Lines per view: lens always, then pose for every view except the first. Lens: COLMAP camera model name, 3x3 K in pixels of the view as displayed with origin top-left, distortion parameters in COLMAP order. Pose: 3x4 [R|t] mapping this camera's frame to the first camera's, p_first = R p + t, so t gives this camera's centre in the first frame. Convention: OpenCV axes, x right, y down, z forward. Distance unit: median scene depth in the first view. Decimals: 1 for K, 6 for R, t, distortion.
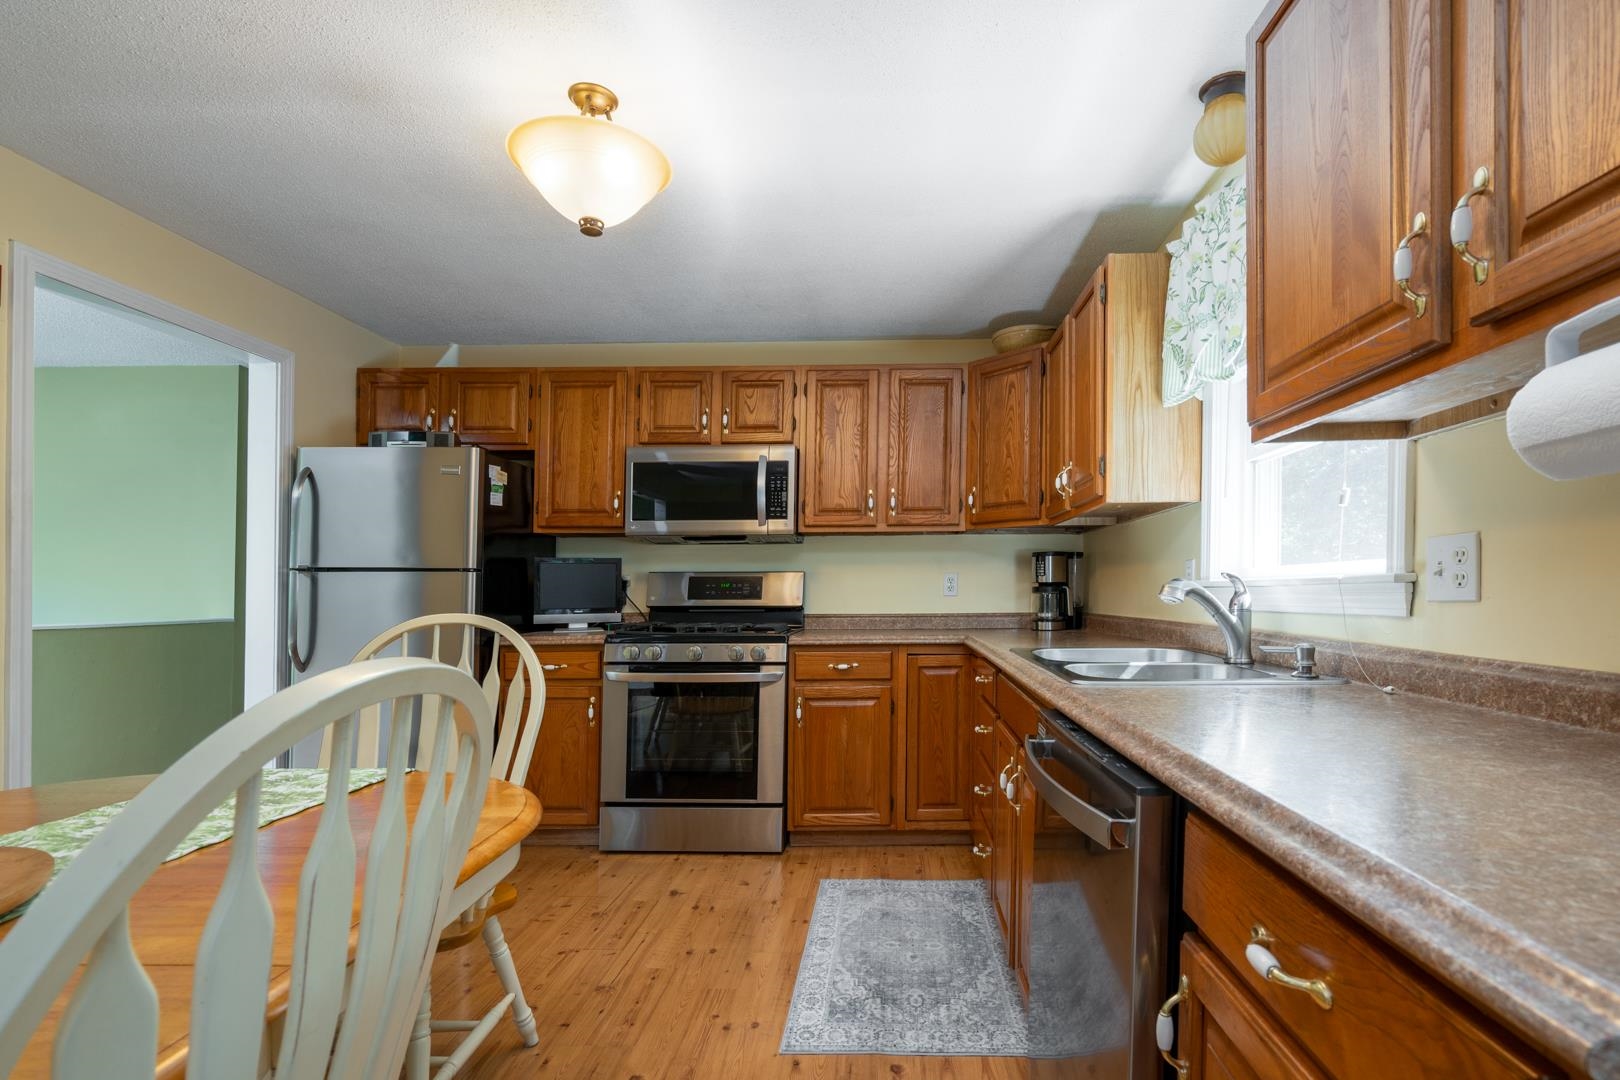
lens RADIAL K [[779.8, 0, 868.2], [0, 779.8, 595.5], [0, 0, 1]] dist [-0.002886, 0.000868]
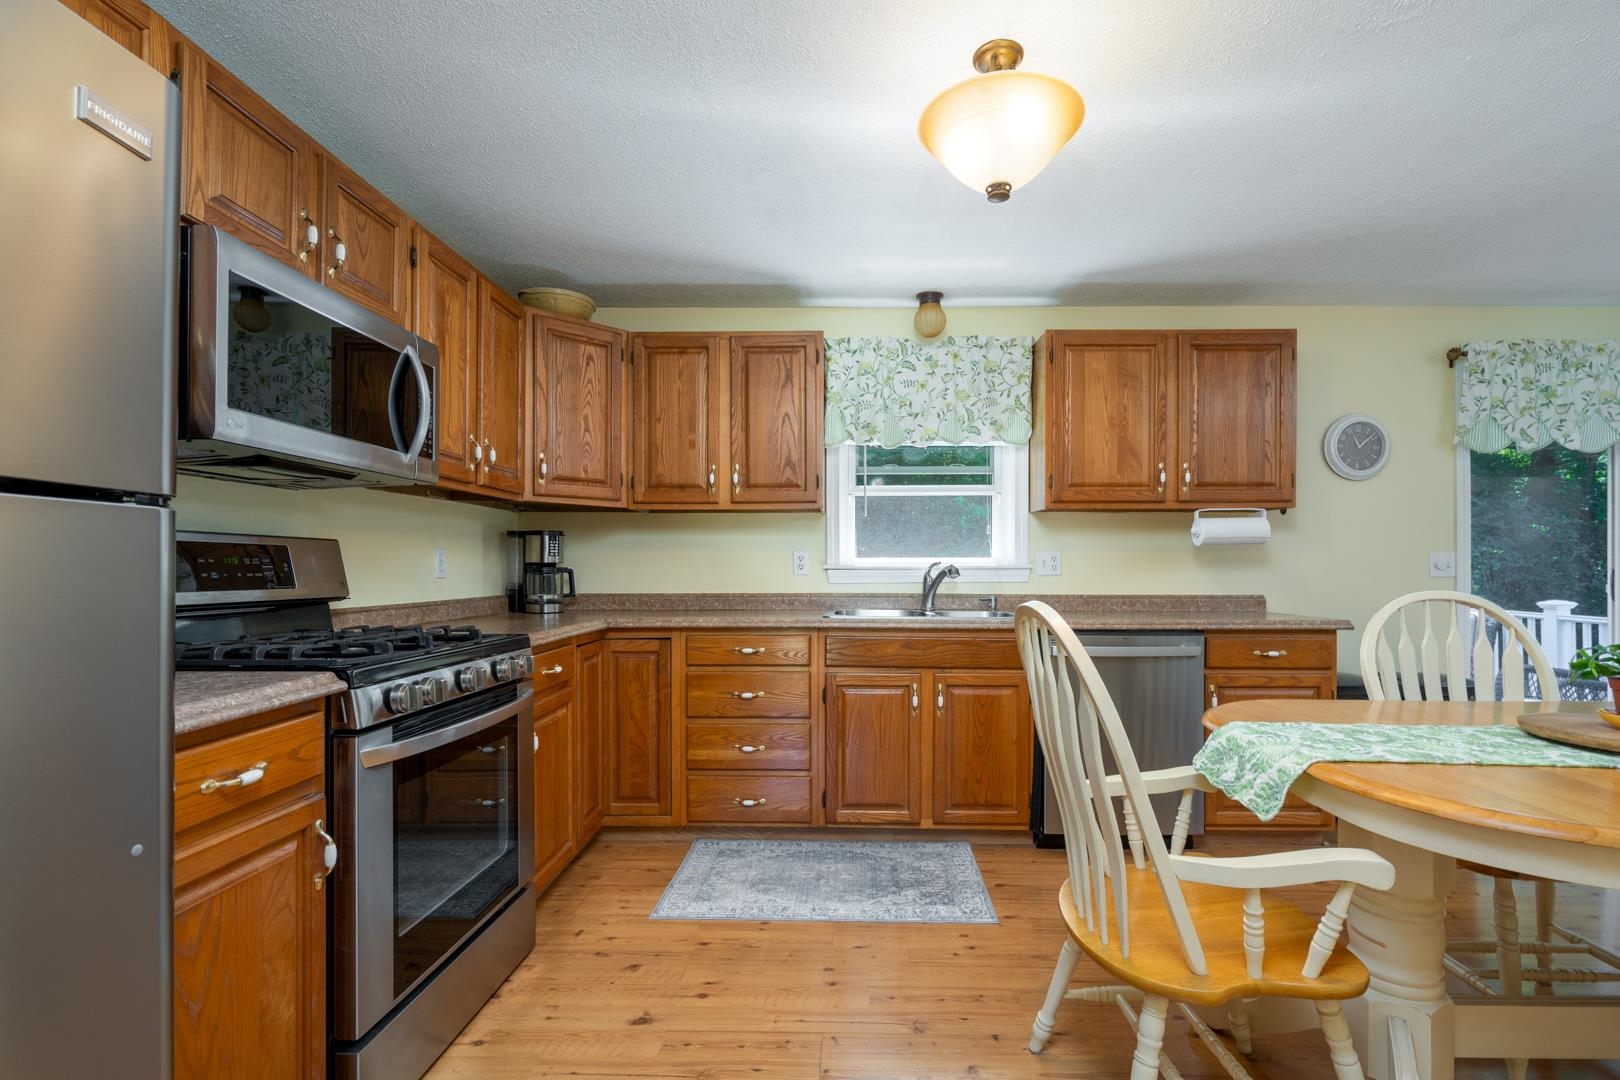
lens RADIAL K [[779.8, 0, 849.4], [0, 779.8, 574.7], [0, 0, 1]] dist [-0.002886, 0.000868]
pose [[-0.024533, -0.009136, 0.999657, -0.752685], [0.004842, 0.999945, 0.009257, -0.008602], [-0.999687, 0.005067, -0.024487, 0.675220]]
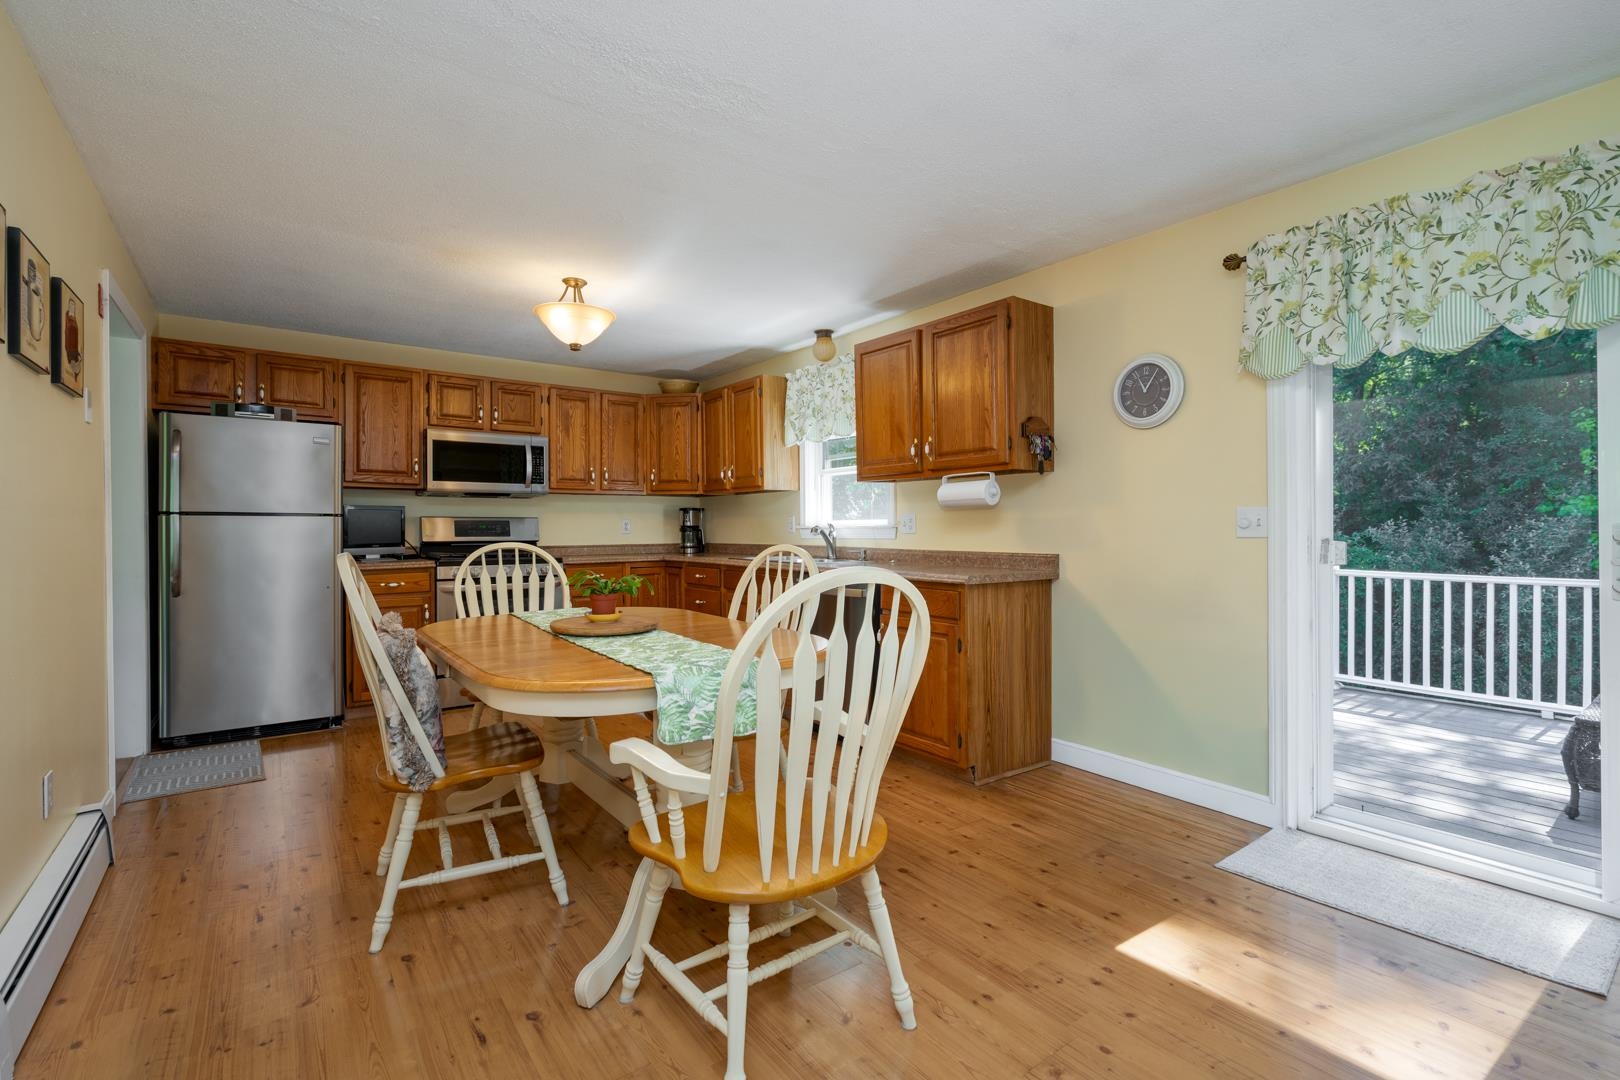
lens RADIAL K [[737.7, 0, 807.4], [0, 737.7, 537.5], [0, 0, 1]] dist [-0.005767, 0.001676]
pose [[0.788160, -0.006296, 0.615438, -0.590099], [0.003378, 0.999977, 0.005903, 0.001081], [-0.615461, -0.002573, 0.788163, -0.474217]]
